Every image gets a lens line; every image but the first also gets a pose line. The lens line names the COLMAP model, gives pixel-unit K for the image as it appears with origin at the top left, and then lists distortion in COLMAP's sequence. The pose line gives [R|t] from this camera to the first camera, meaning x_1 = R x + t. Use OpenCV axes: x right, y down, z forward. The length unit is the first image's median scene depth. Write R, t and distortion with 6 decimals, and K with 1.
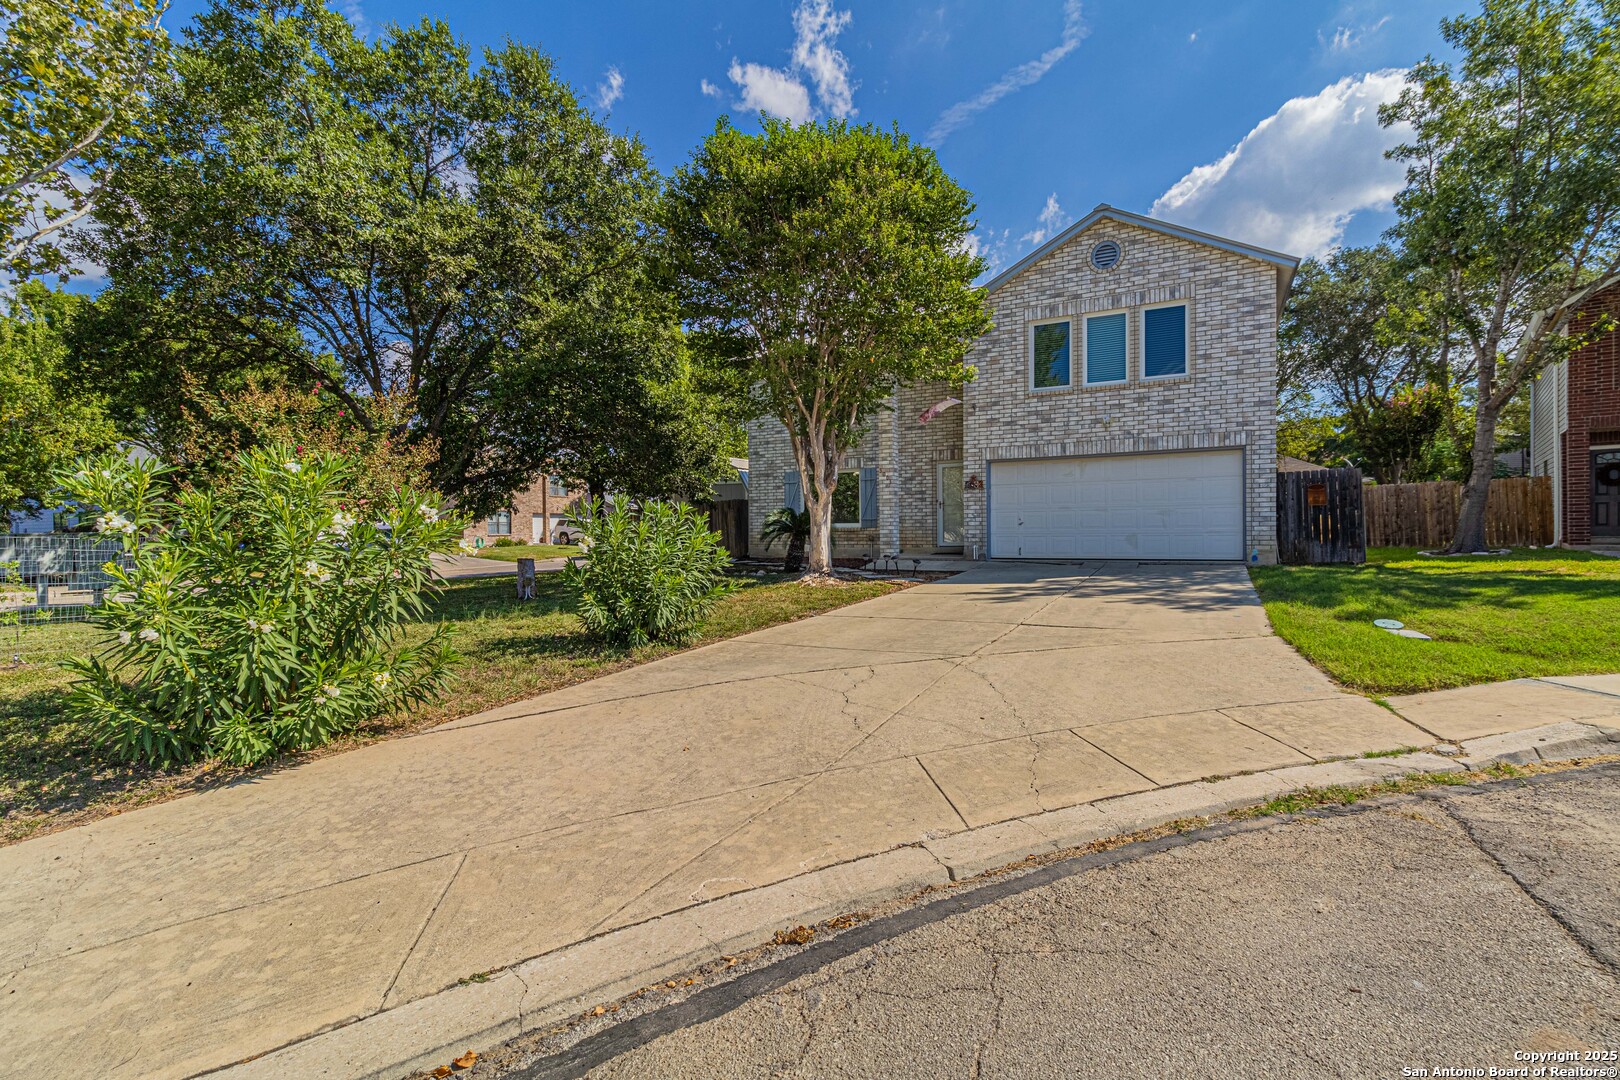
lens RADIAL K [[735.2, 0, 810.0], [0, 735.2, 540.0], [0, 0, 1]] dist [0.001318, 0.000394]
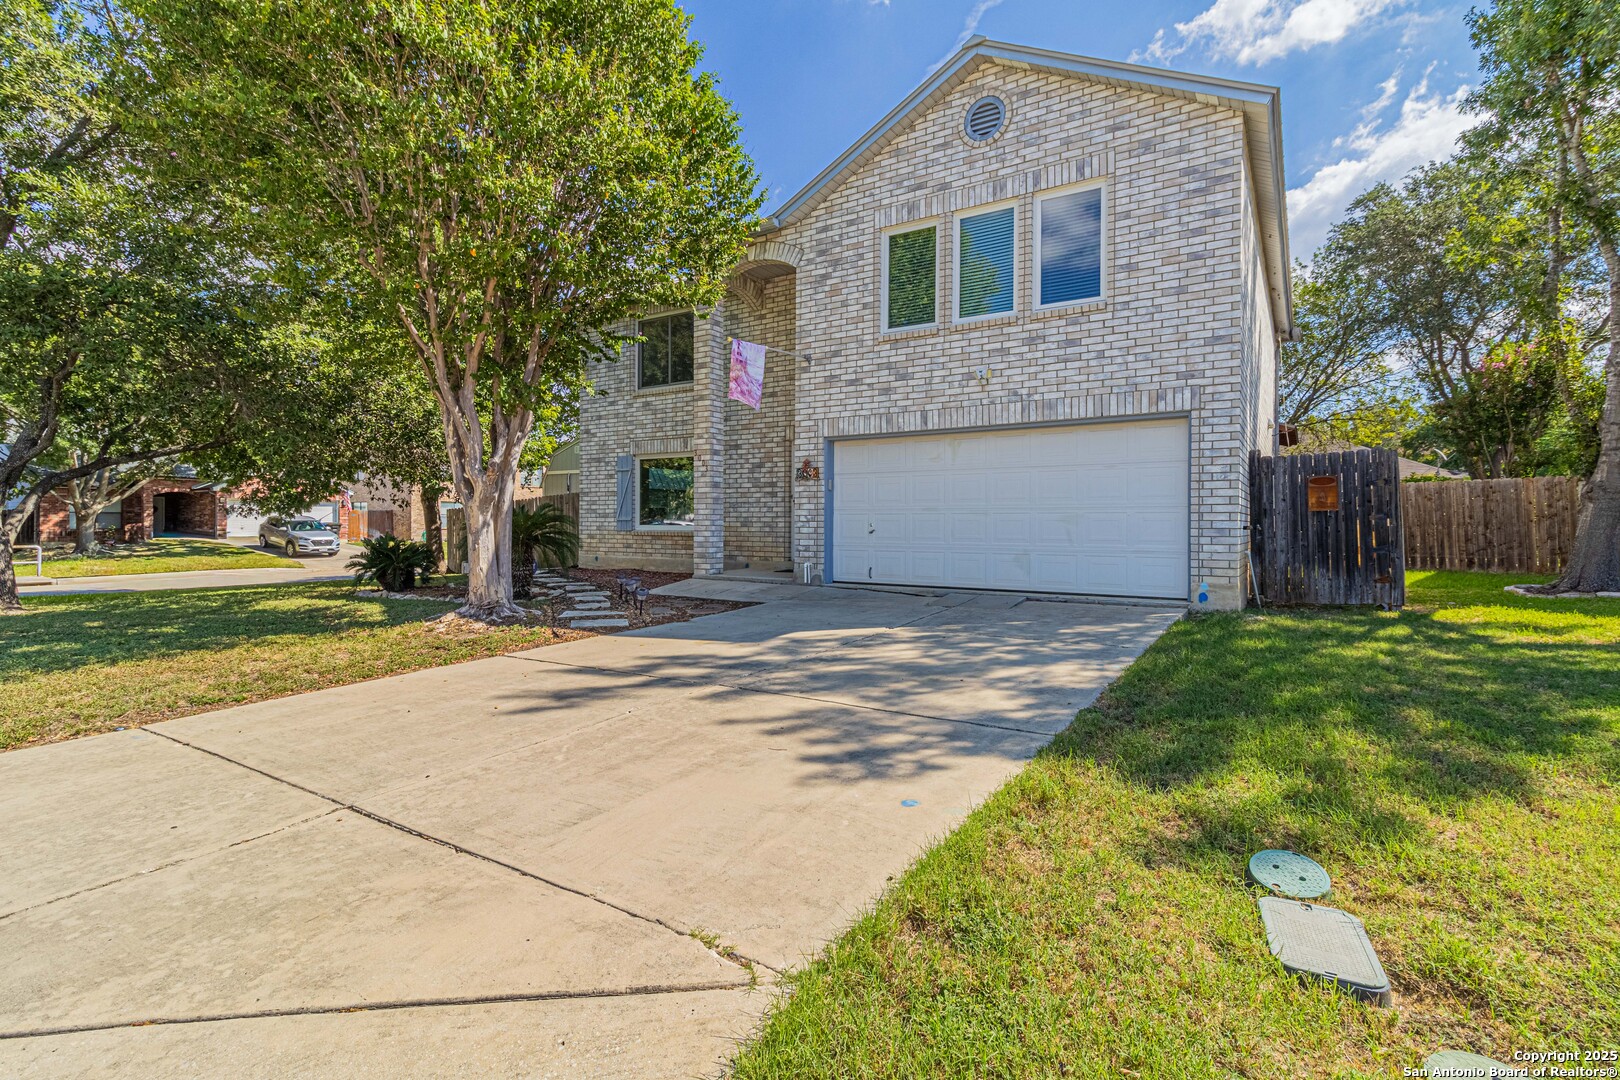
lens RADIAL K [[759.8, 0, 803.7], [0, 759.8, 527.4], [0, 0, 1]] dist [0.002408, 0.000067]
pose [[0.996350, 0.014499, -0.084124, 0.299409], [-0.015312, 0.999842, -0.009031, -0.019993], [0.083979, 0.010286, 0.996414, 0.319393]]
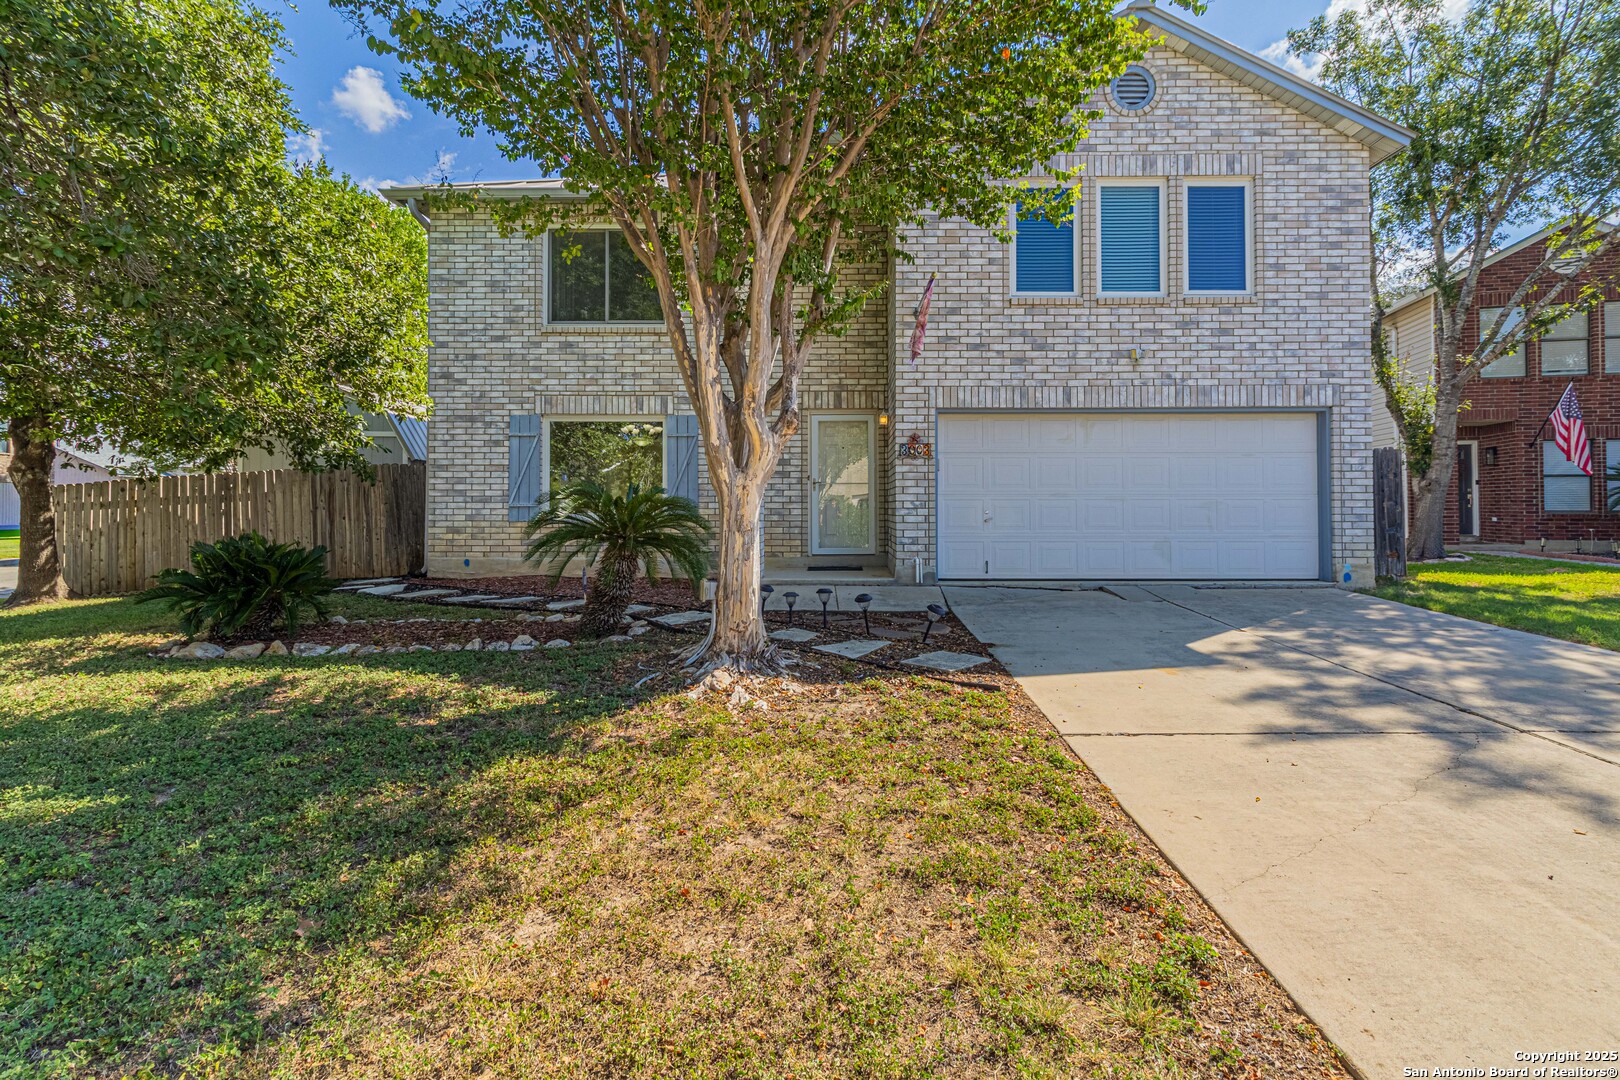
lens RADIAL K [[763.5, 0, 815.5], [0, 763.5, 496.5], [0, 0, 1]] dist [0.004179, 0.000431]
pose [[0.885963, 0.018470, 0.463387, -0.124779], [-0.003126, 0.999422, -0.033858, -0.020948], [-0.463744, 0.028548, 0.885509, 0.553563]]
